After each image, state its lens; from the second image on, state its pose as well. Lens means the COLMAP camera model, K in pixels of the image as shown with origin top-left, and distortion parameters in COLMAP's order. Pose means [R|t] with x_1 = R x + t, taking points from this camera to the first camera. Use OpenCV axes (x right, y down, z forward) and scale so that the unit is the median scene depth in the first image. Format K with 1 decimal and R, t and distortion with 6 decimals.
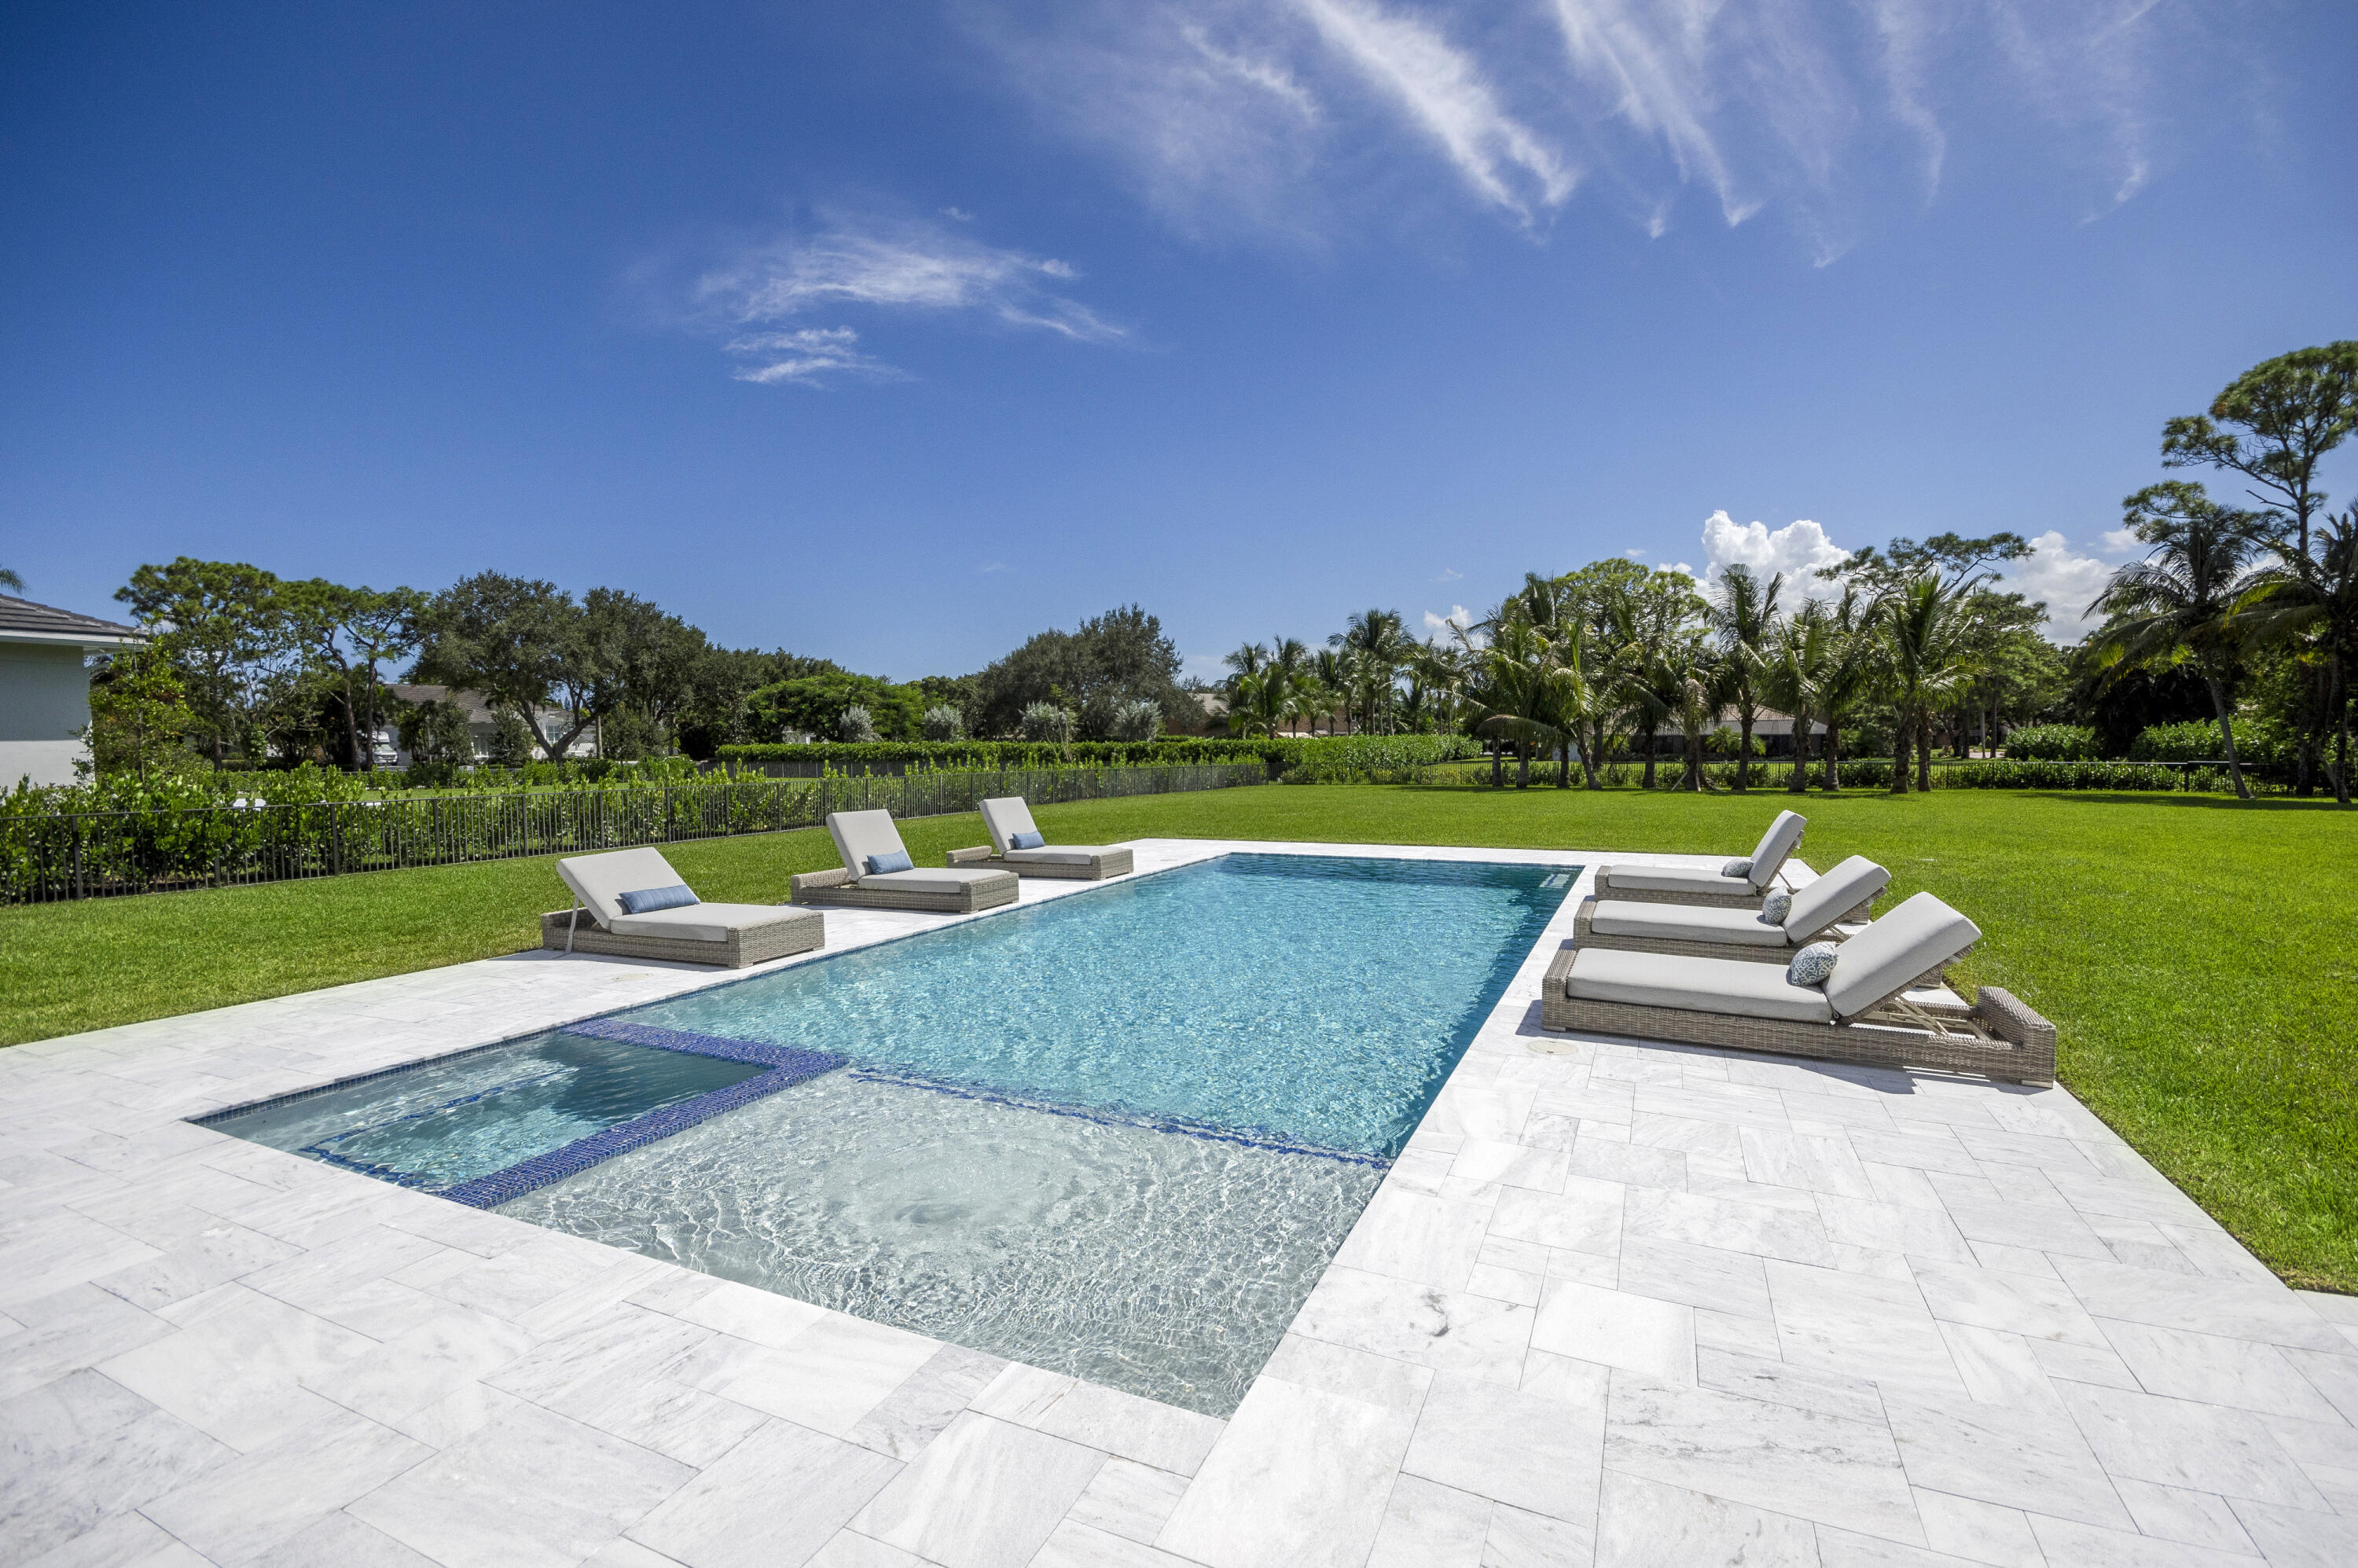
lens RADIAL K [[1026.6, 0, 1203.2], [0, 1026.6, 802.8], [0, 0, 1]] dist [0.001510, -0.006226]
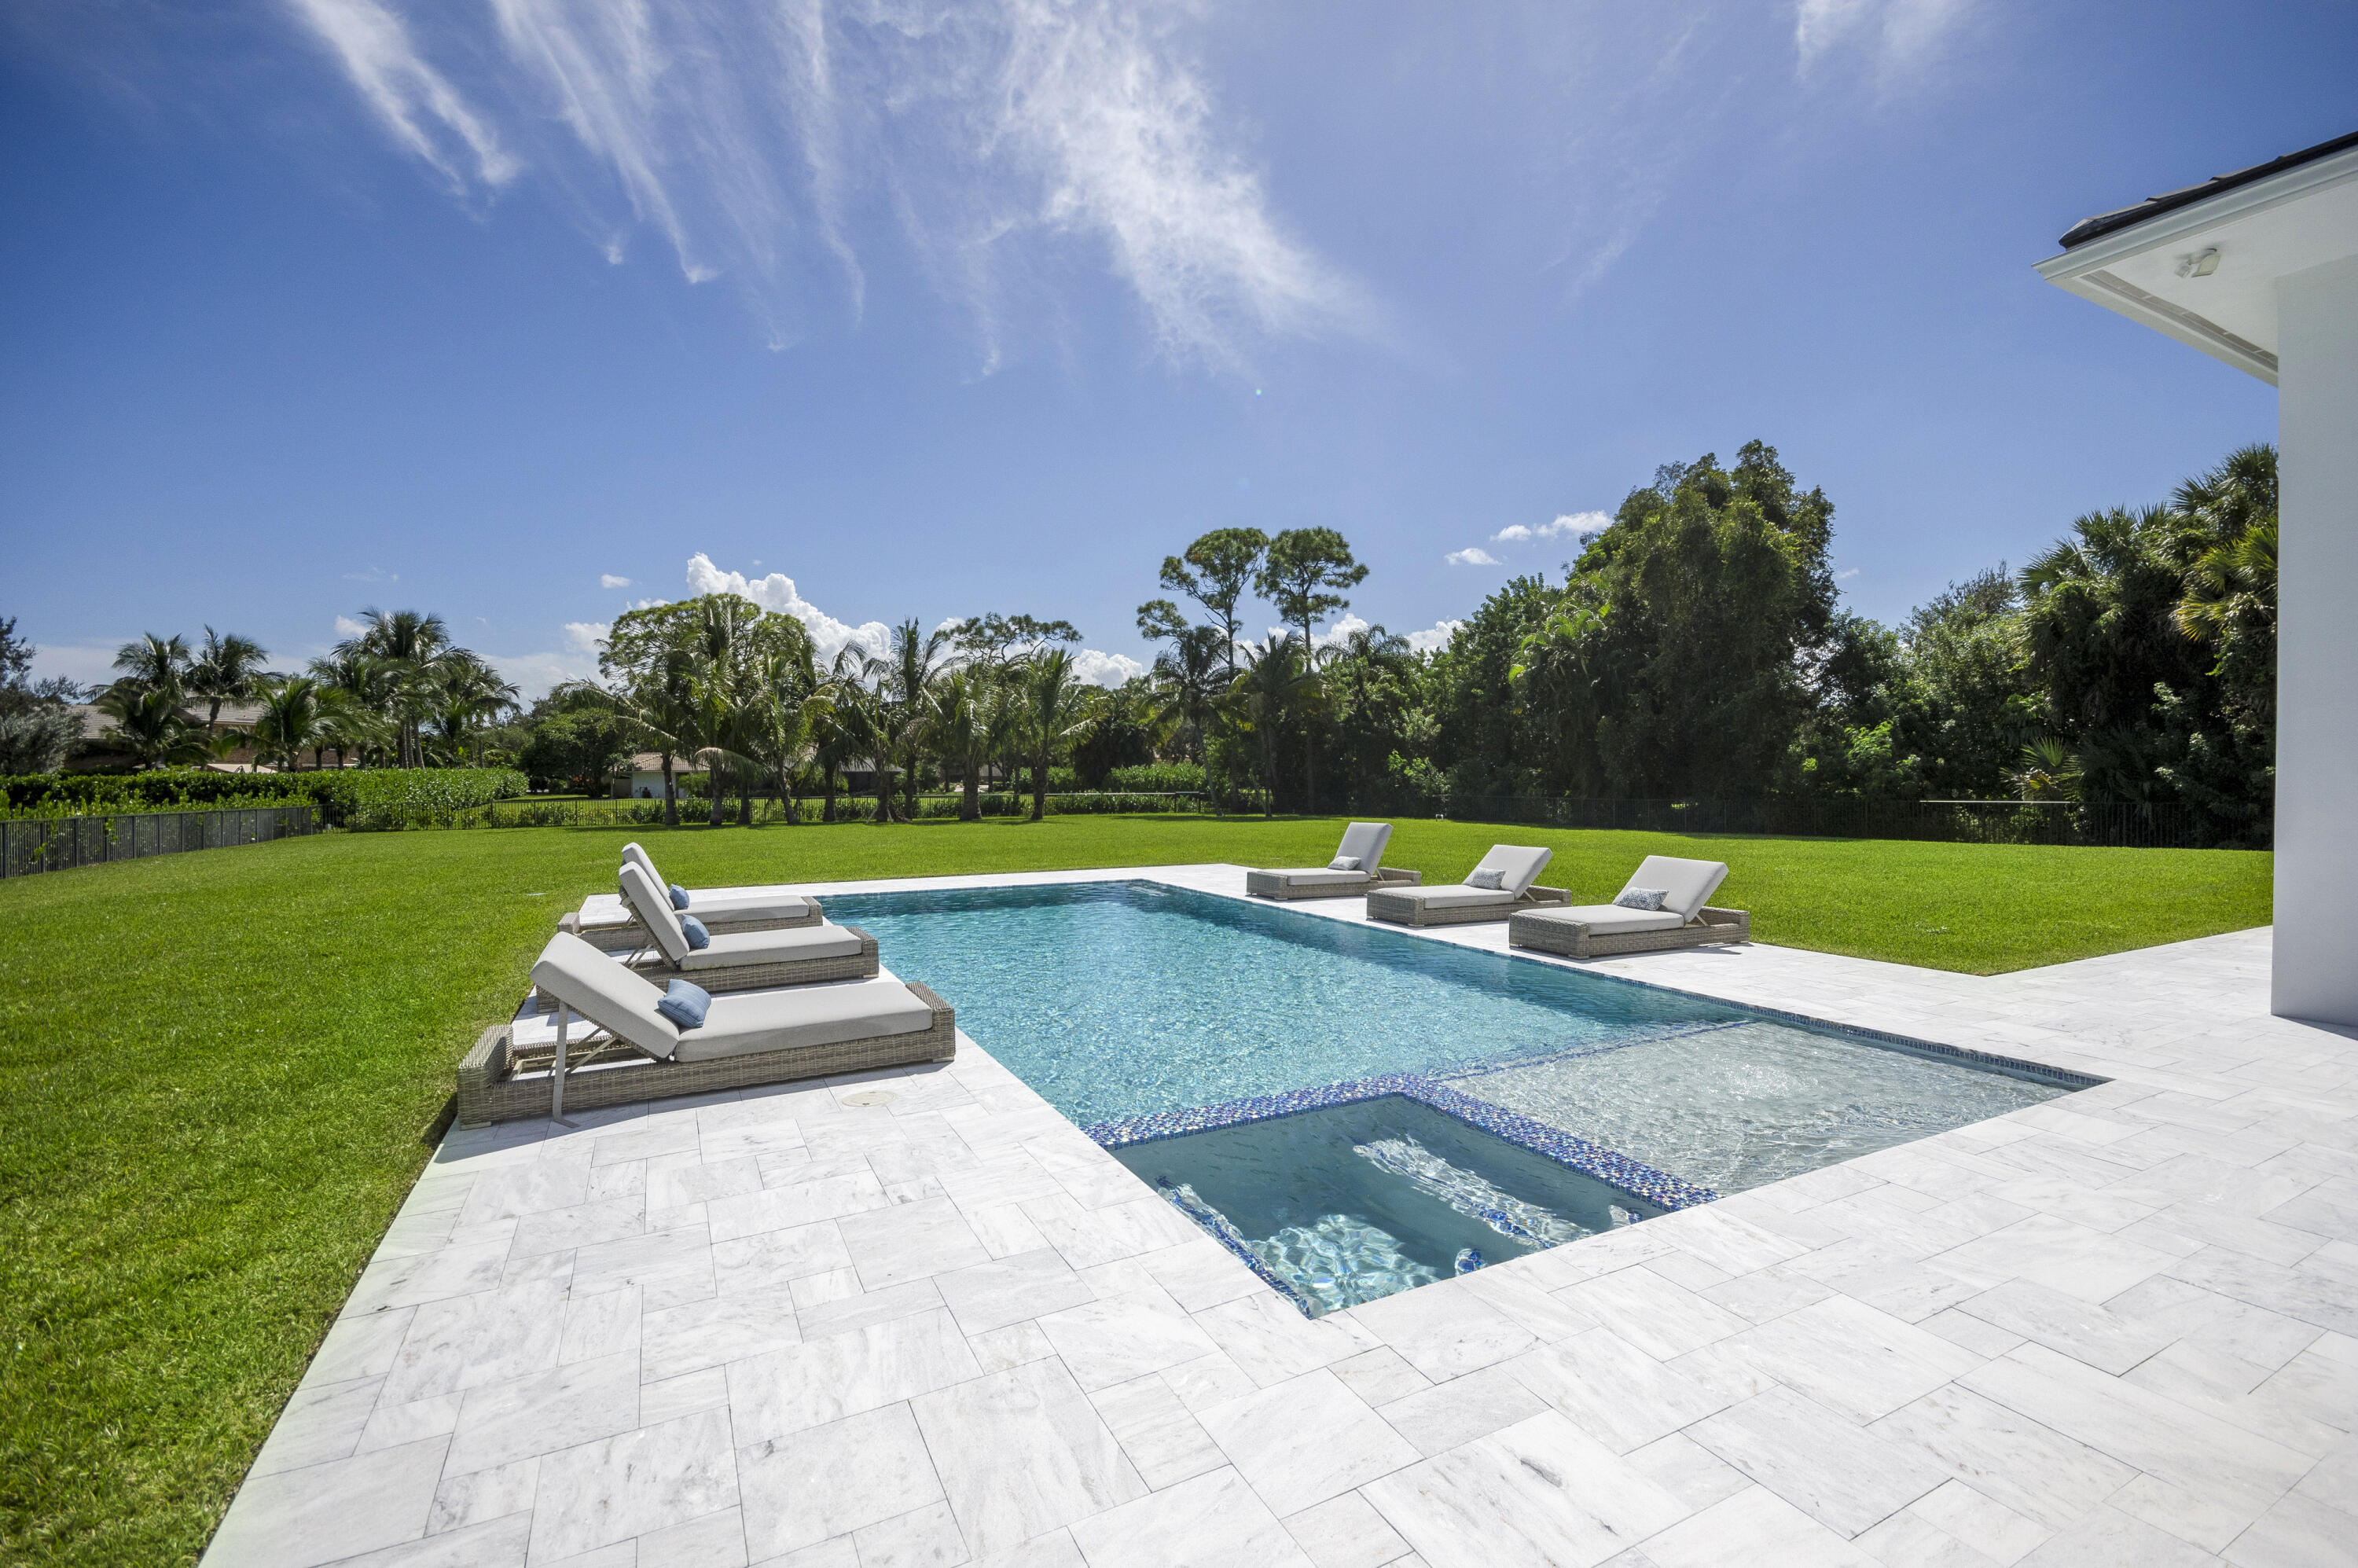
lens RADIAL K [[1026.6, 0, 1194.5], [0, 1026.6, 779.3], [0, 0, 1]] dist [0.001510, -0.006226]
pose [[0.622164, 0.002133, 0.782884, -0.161643], [0.043903, 0.998328, -0.037611, -0.001772], [-0.781655, 0.057771, 0.621029, 0.064468]]
